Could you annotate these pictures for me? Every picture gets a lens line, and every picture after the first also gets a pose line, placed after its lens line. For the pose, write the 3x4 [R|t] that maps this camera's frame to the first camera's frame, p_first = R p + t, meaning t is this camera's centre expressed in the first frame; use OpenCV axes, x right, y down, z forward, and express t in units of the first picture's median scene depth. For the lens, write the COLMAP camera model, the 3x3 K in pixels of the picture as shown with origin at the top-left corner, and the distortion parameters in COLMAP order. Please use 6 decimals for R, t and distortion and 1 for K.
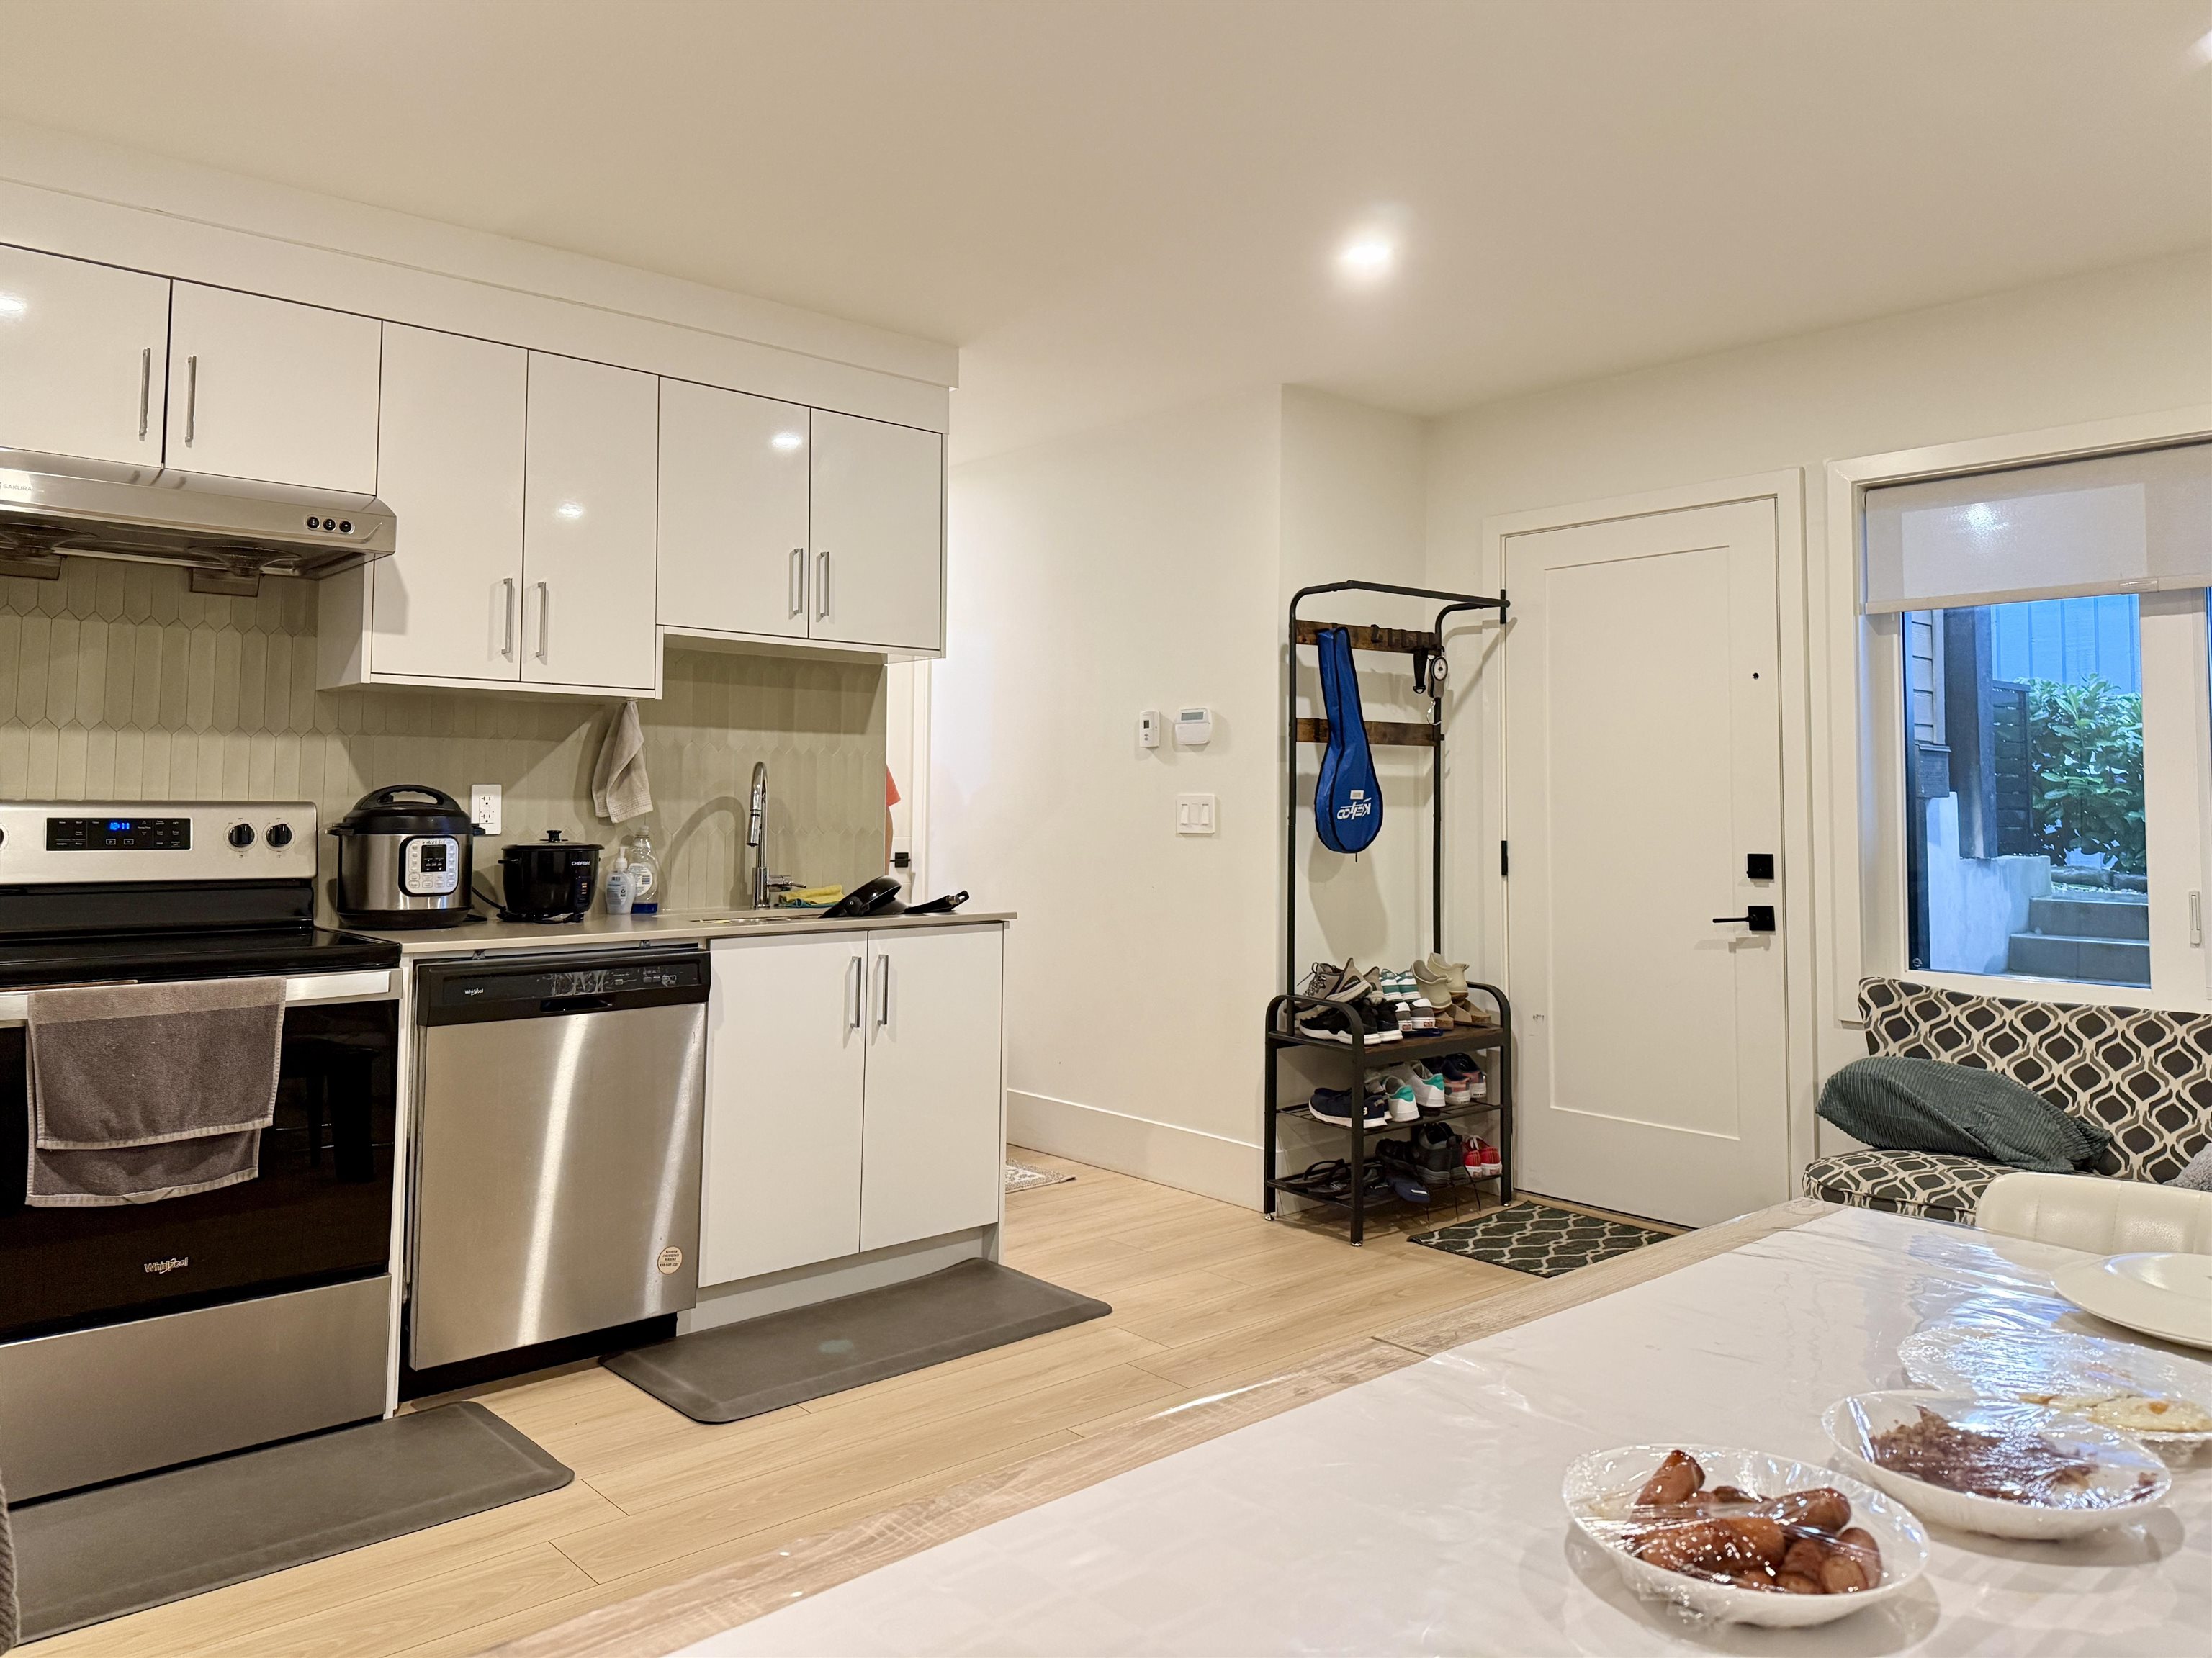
lens RADIAL K [[1641.7, 0, 1131.2], [0, 1641.7, 717.2], [0, 0, 1]] dist [0.047955, -0.058691]
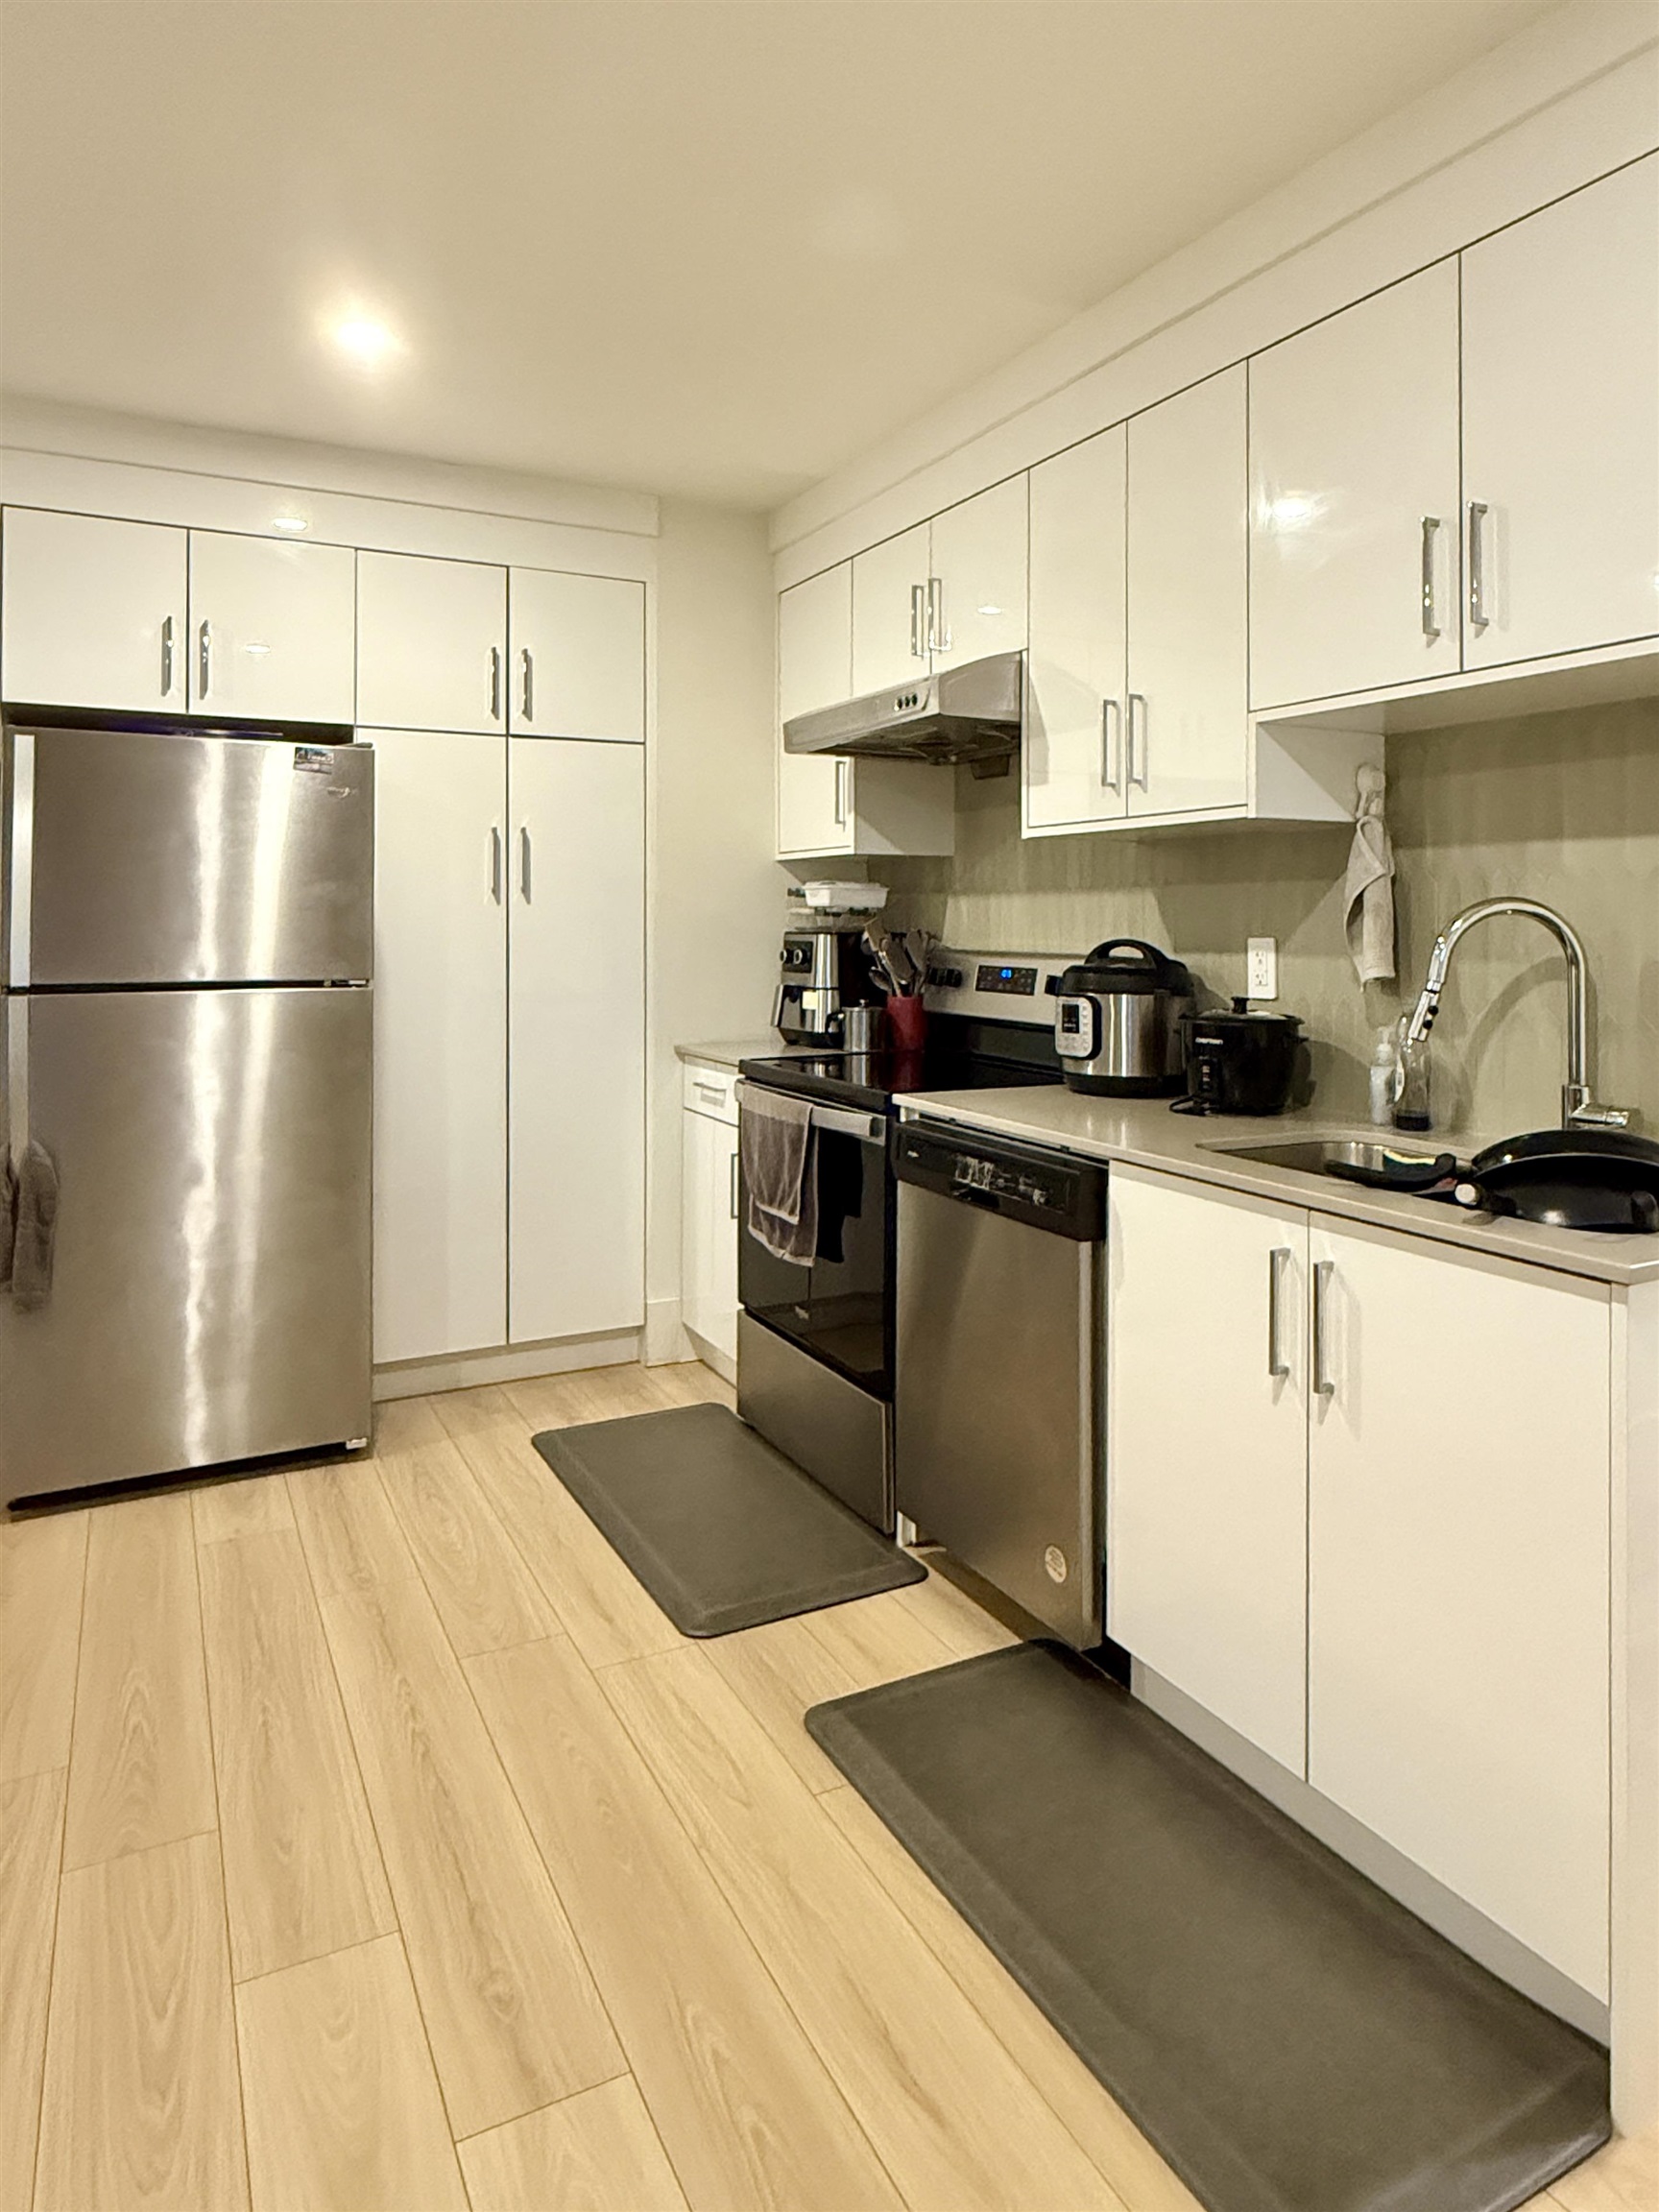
lens RADIAL K [[1334.7, 0, 839.8], [0, 1334.7, 927.1], [0, 0, 1]] dist [-0.009063, 0.005475]
pose [[-0.251515, -0.005656, -0.967837, 0.340682], [0.046355, 0.998765, -0.017883, 0.041308], [0.966743, -0.049362, -0.250942, 1.060836]]
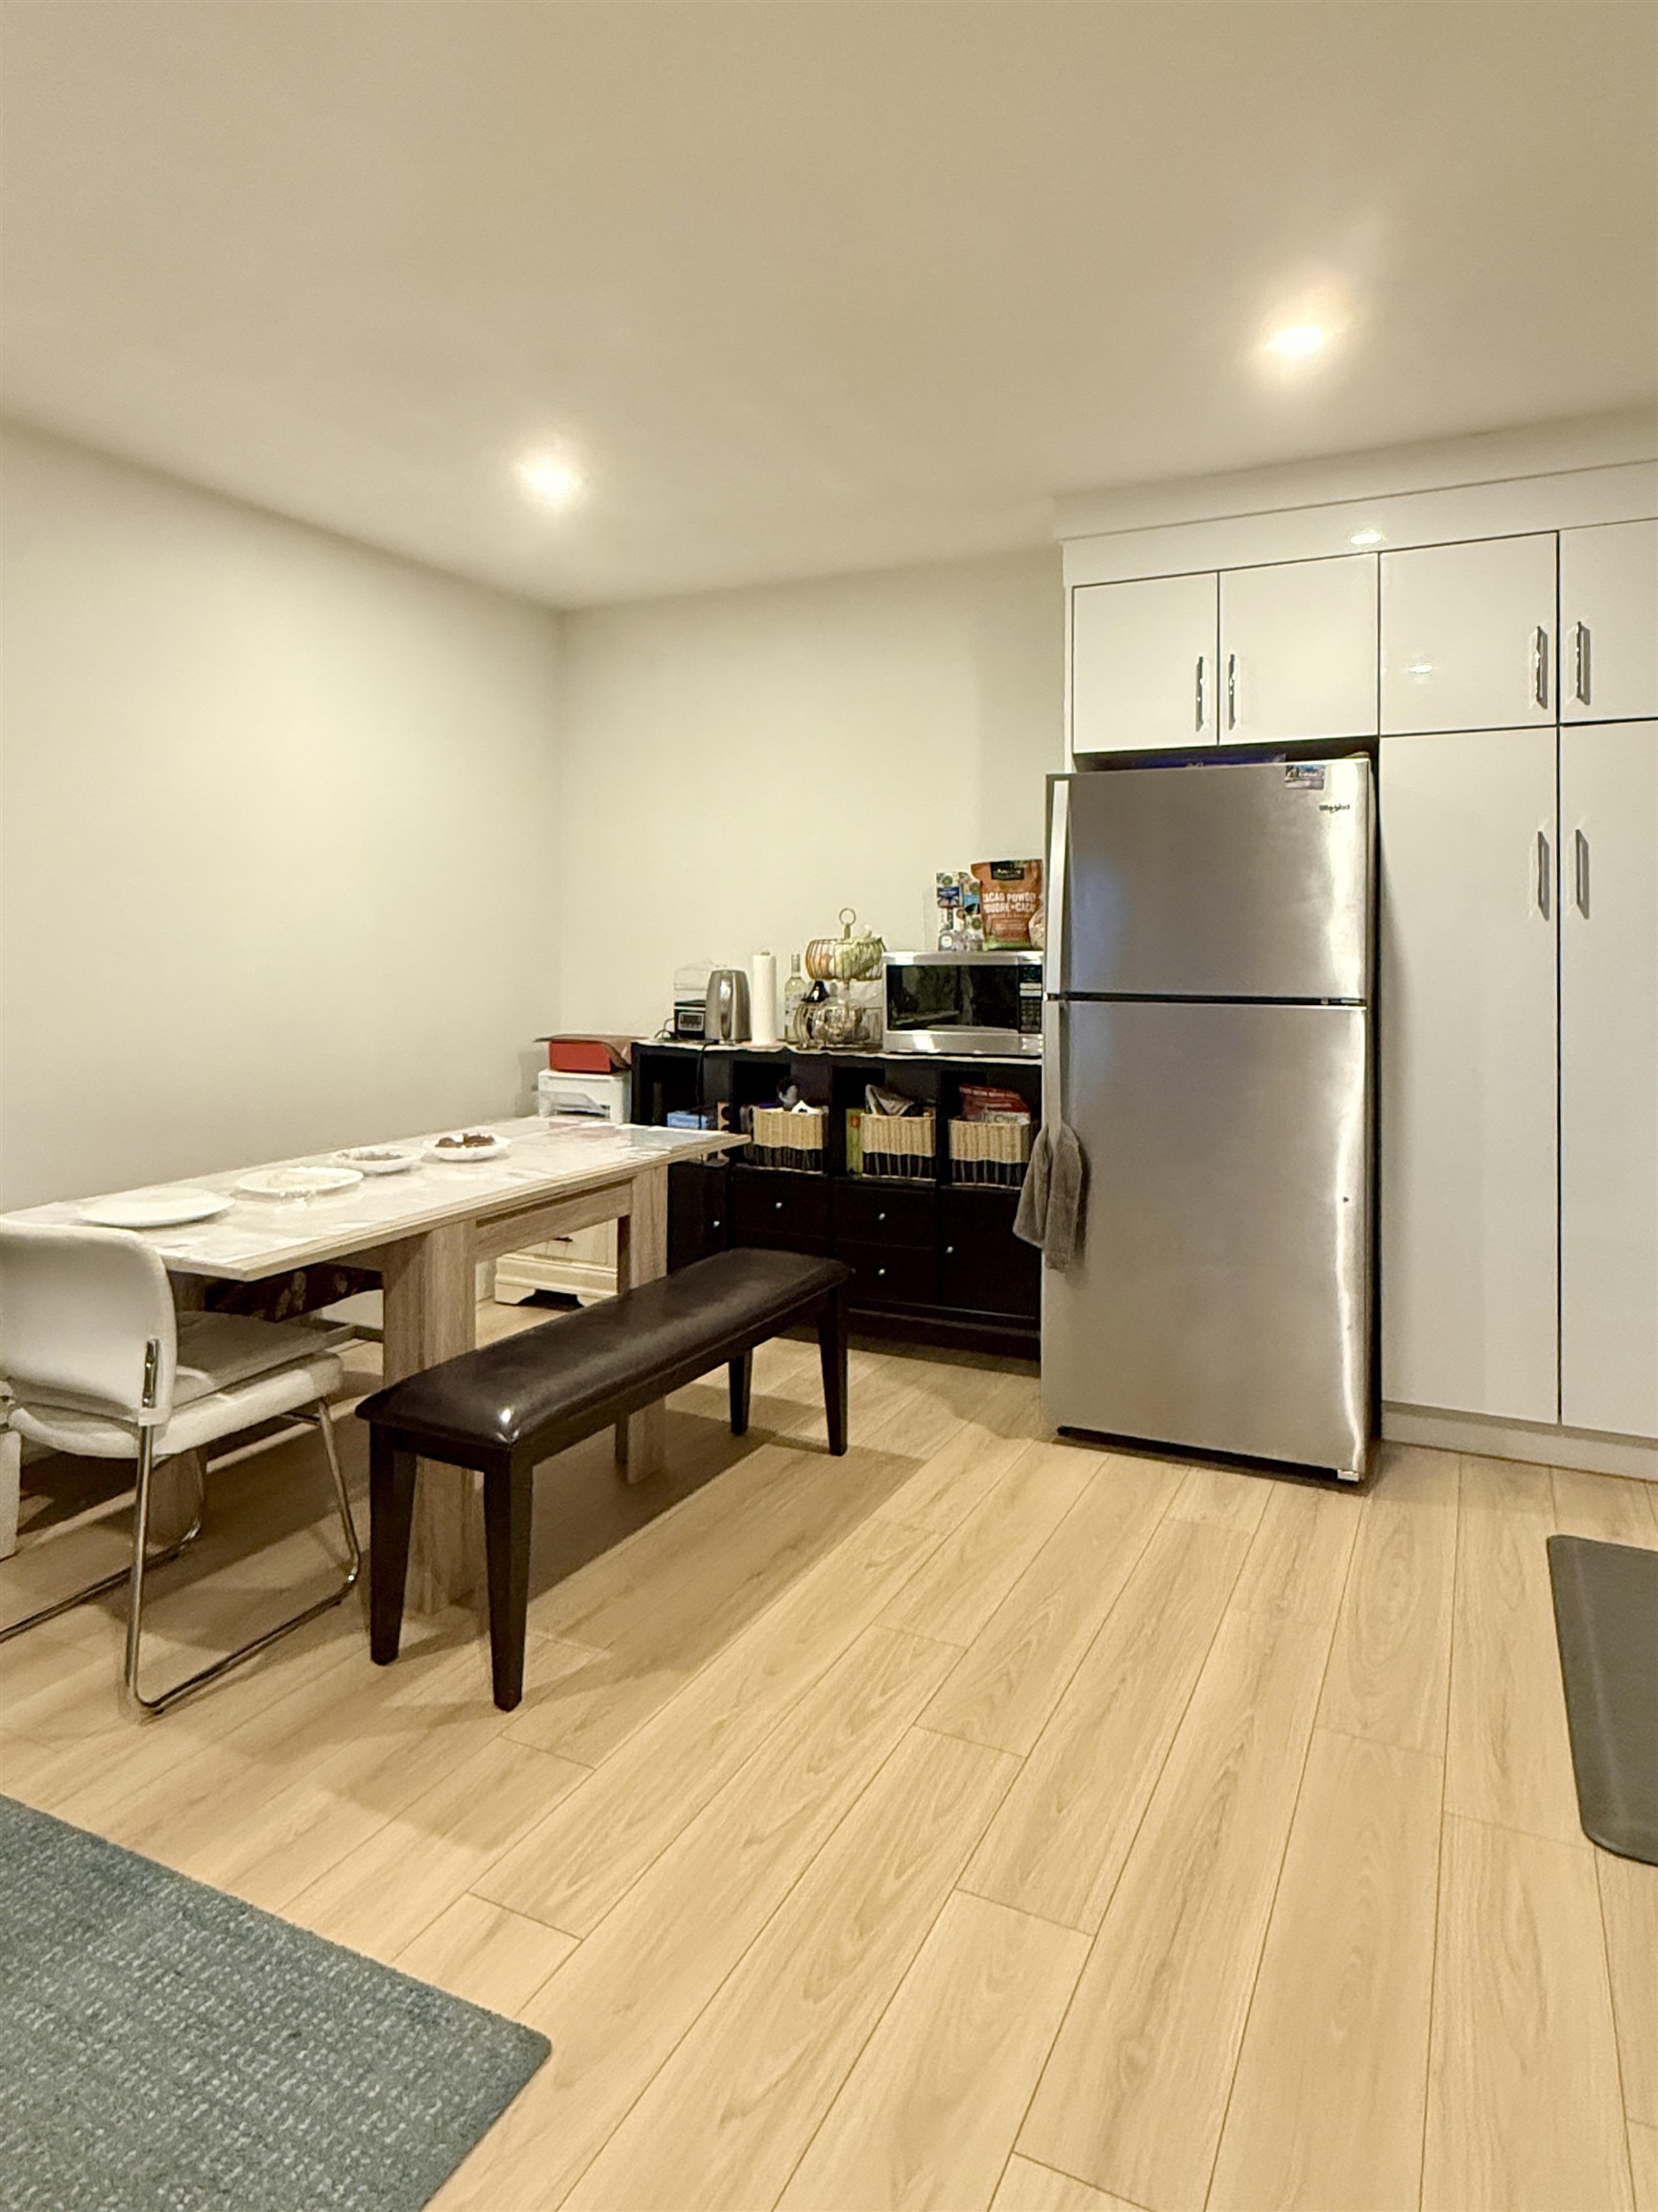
lens RADIAL K [[1334.7, 0, 844.2], [0, 1334.7, 932.7], [0, 0, 1]] dist [-0.009063, 0.005475]
pose [[-0.927474, -0.004922, -0.373856, 0.192767], [0.013483, 0.998823, -0.046599, 0.038179], [0.373645, -0.048260, -0.926315, 1.201571]]
